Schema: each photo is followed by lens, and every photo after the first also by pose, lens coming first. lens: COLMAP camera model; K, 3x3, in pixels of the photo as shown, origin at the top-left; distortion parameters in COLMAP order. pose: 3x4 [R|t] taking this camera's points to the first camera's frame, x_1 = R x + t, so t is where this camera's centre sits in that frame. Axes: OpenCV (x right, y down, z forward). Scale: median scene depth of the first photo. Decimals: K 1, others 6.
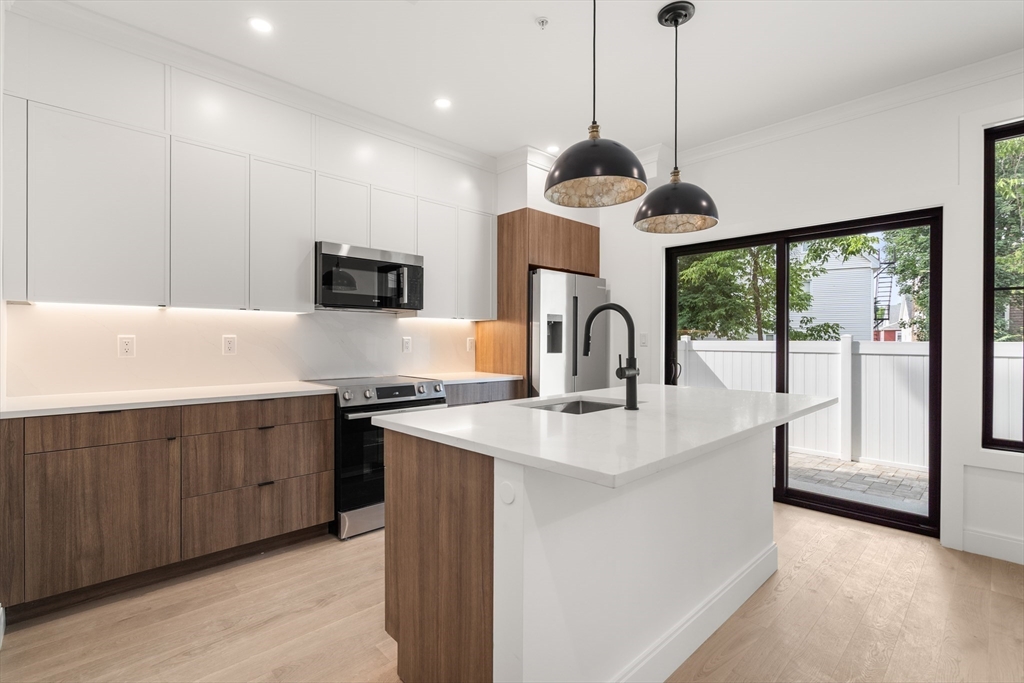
lens RADIAL K [[477.9, 0, 512.0], [0, 477.9, 341.5], [0, 0, 1]] dist [0.018789, -0.000091]
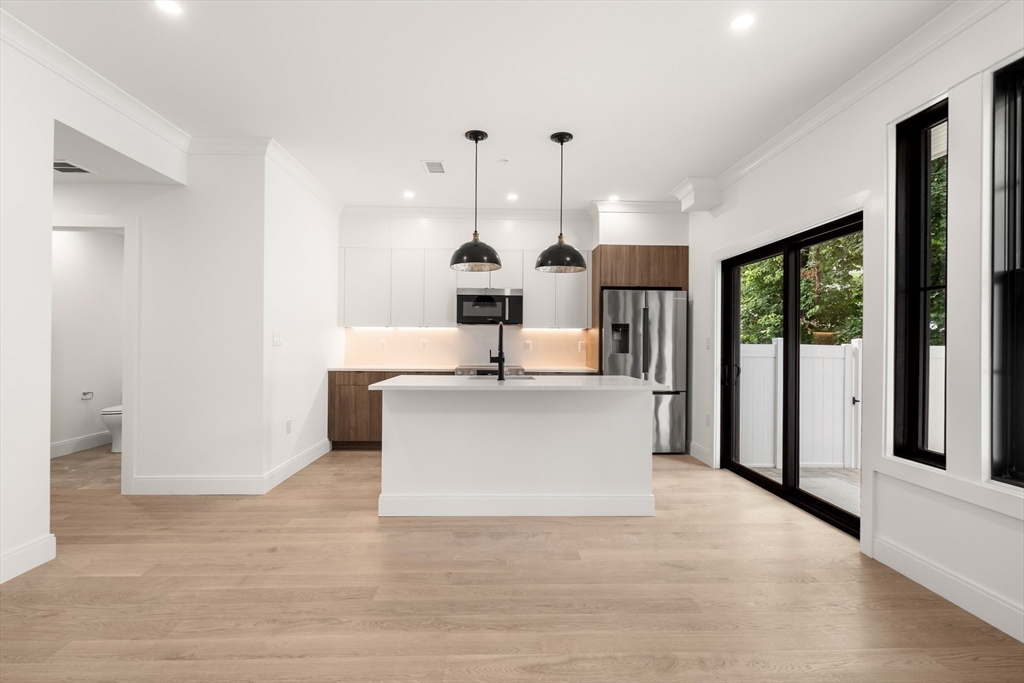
lens RADIAL K [[477.9, 0, 512.0], [0, 477.9, 341.5], [0, 0, 1]] dist [0.018789, -0.000091]
pose [[0.753420, -0.001183, -0.657538, 0.839369], [-0.005832, 0.999947, -0.008482, 0.005752], [0.657513, 0.010225, 0.753374, -0.196527]]
